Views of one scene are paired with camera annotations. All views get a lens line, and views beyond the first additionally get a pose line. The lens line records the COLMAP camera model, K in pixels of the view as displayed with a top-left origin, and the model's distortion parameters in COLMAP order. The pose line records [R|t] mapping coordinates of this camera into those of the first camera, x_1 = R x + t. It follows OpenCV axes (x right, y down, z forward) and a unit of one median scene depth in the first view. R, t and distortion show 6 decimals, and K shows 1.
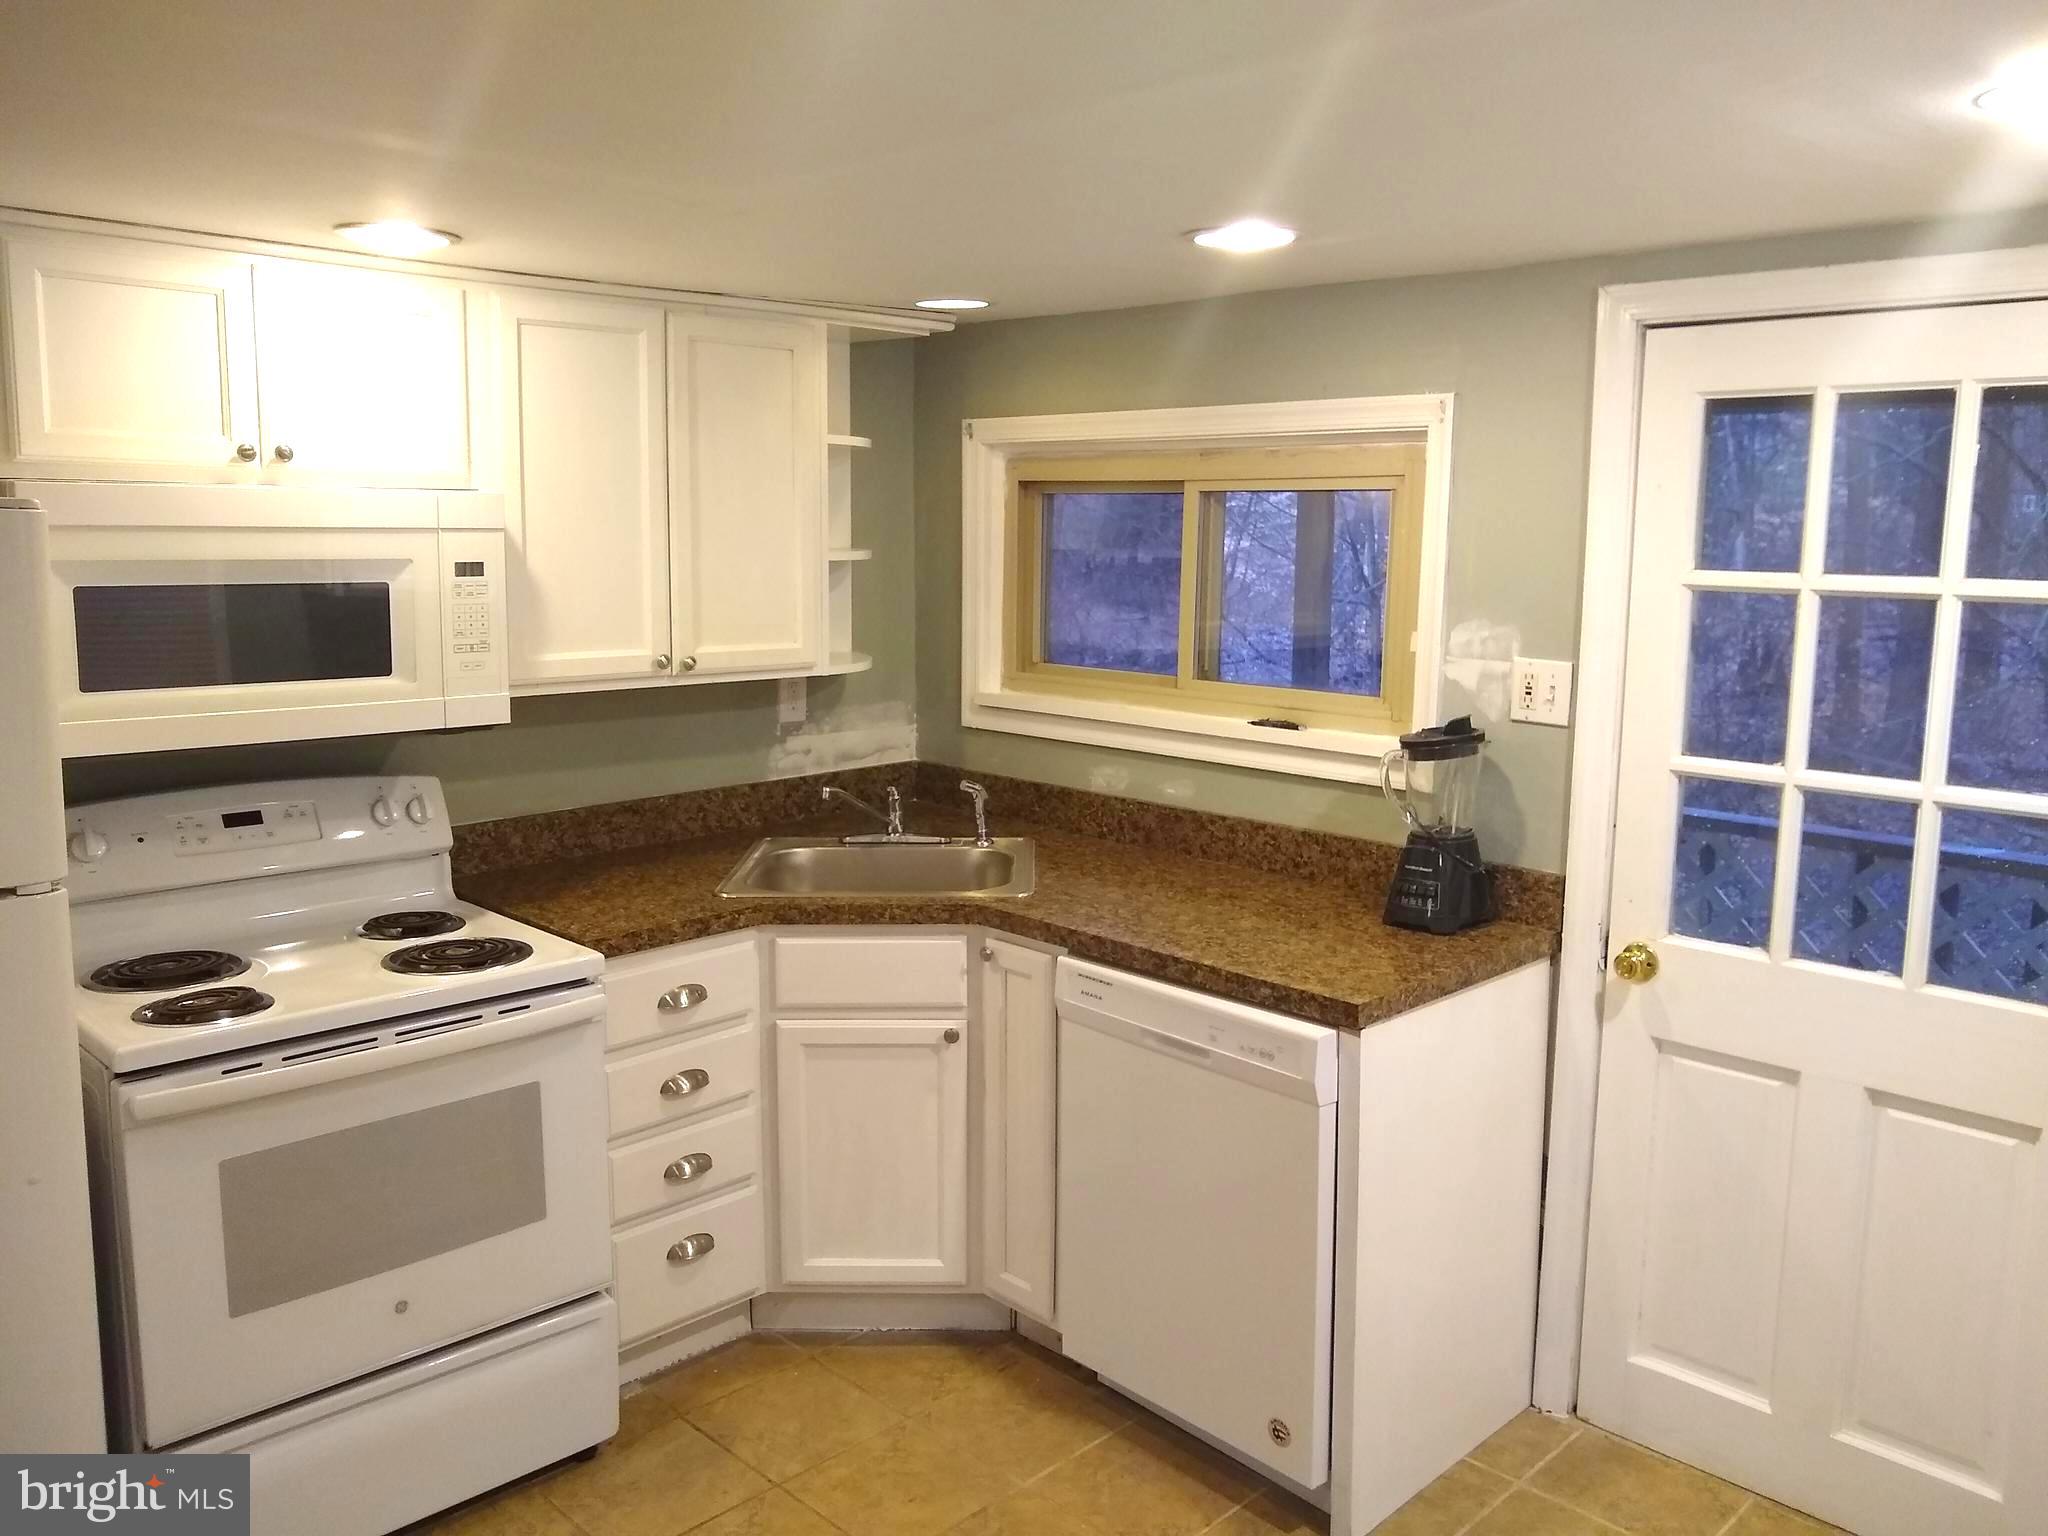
lens RADIAL K [[1613.1, 0, 1030.5], [0, 1613.1, 739.1], [0, 0, 1]] dist [-0.001358, 0.005758]
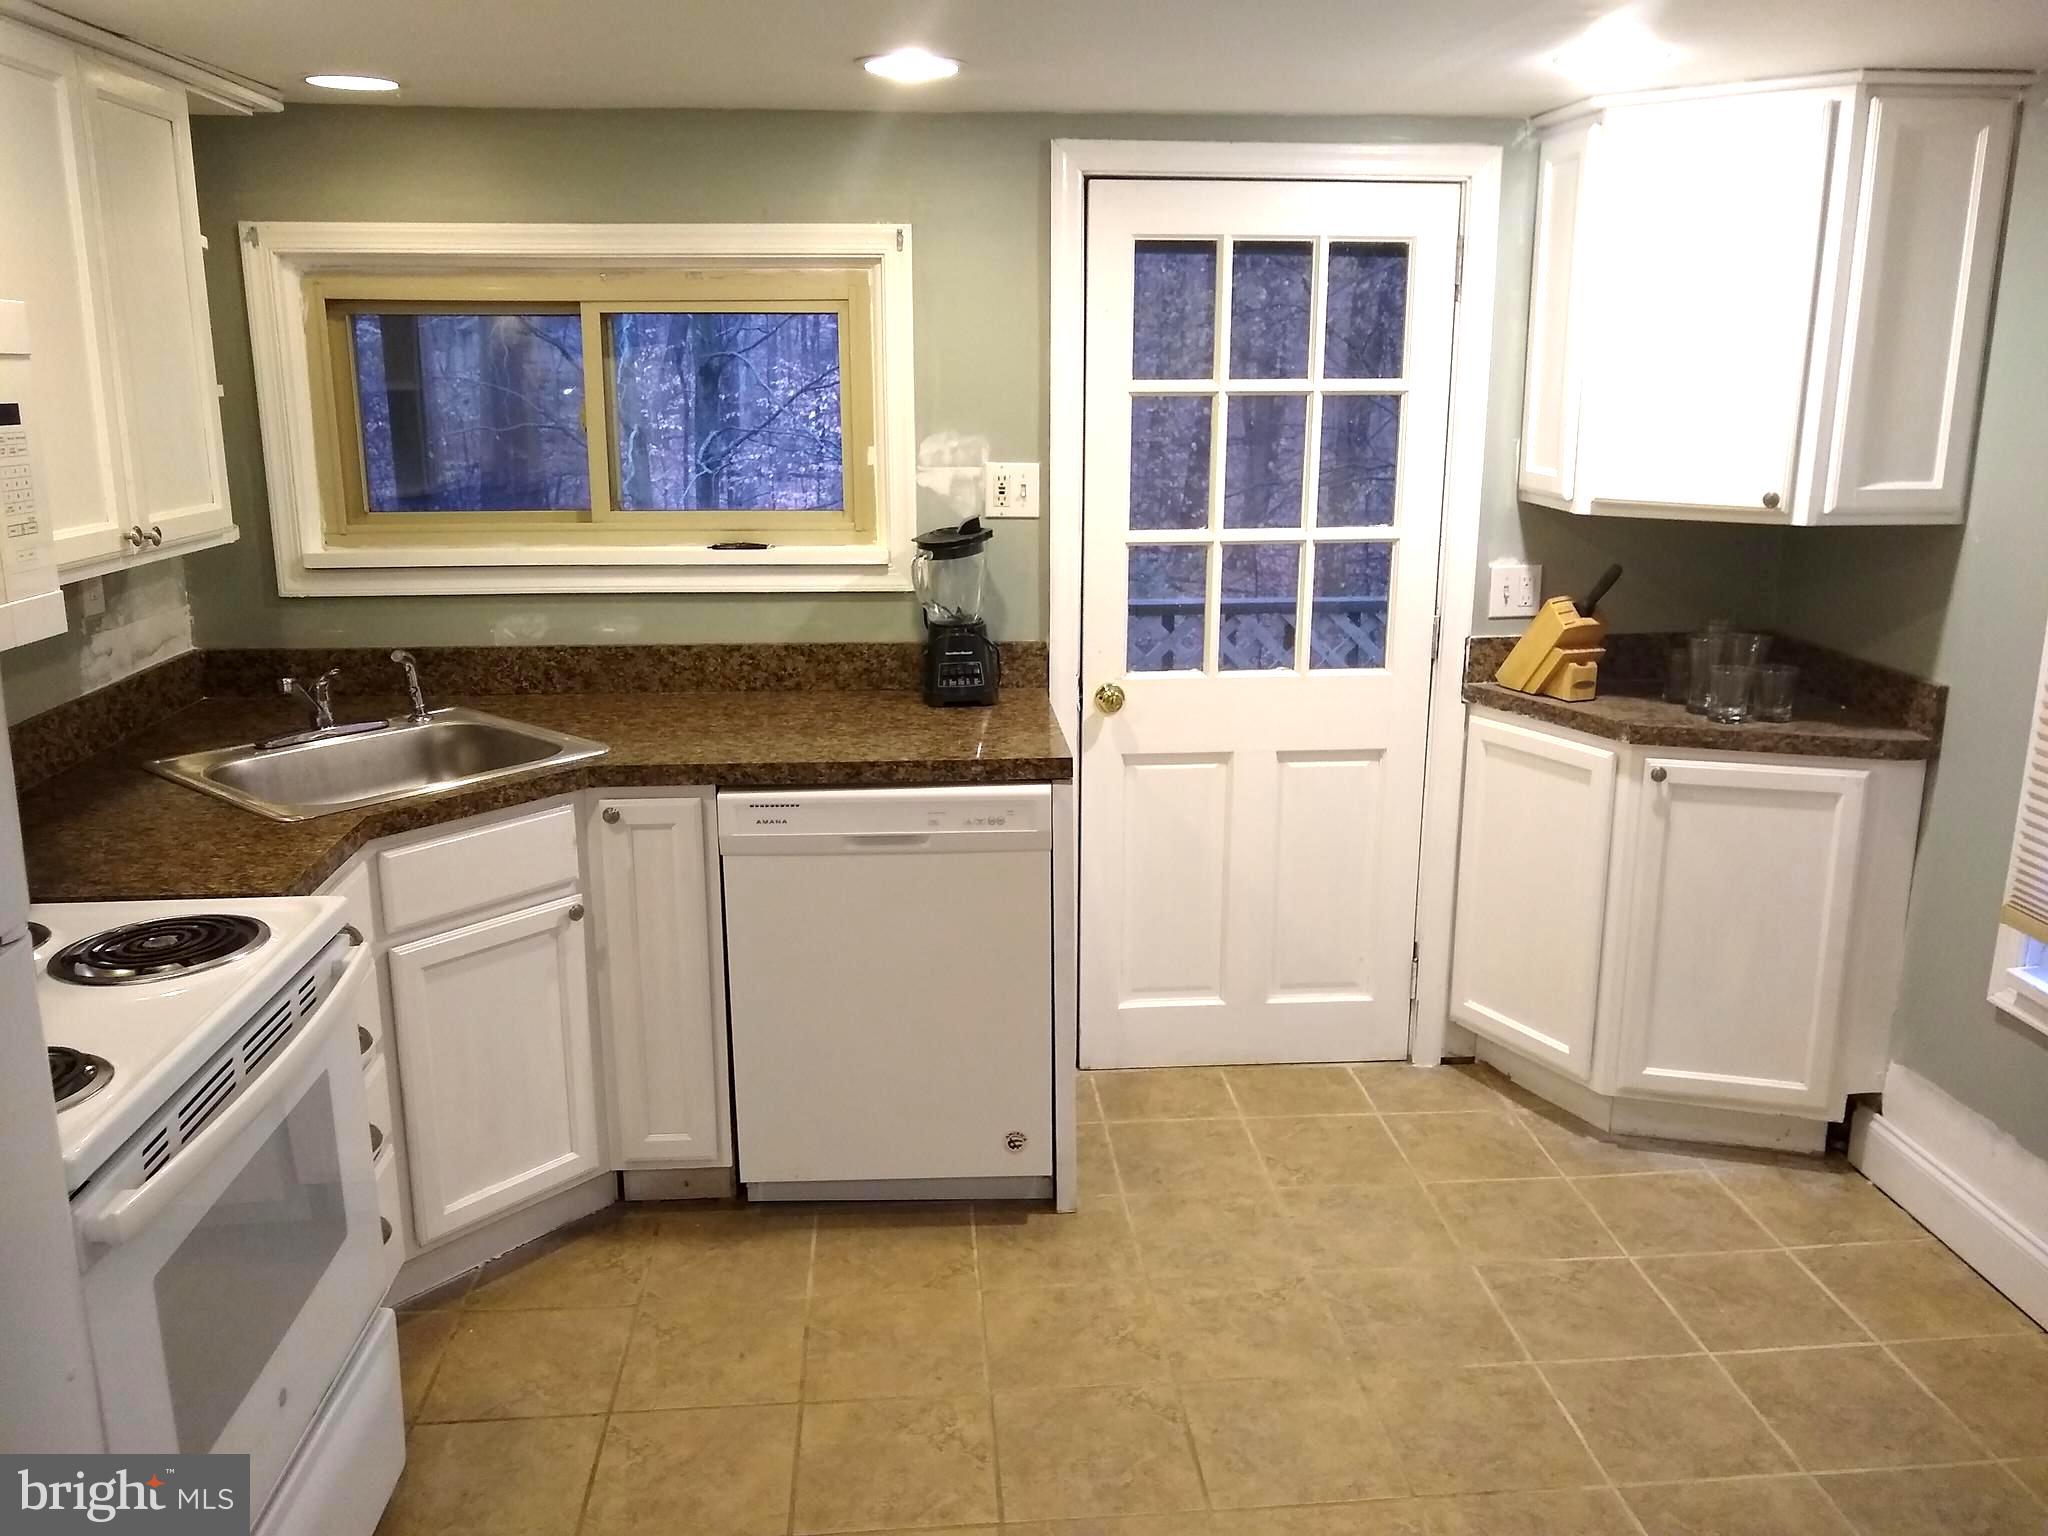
lens RADIAL K [[1593.9, 0, 1023.9], [0, 1593.9, 745.6], [0, 0, 1]] dist [0.057204, -0.129395]
pose [[0.654188, -0.186221, 0.733048, -0.539537], [0.110961, 0.982358, 0.150531, -0.019487], [-0.748148, -0.017136, 0.663310, 0.202342]]
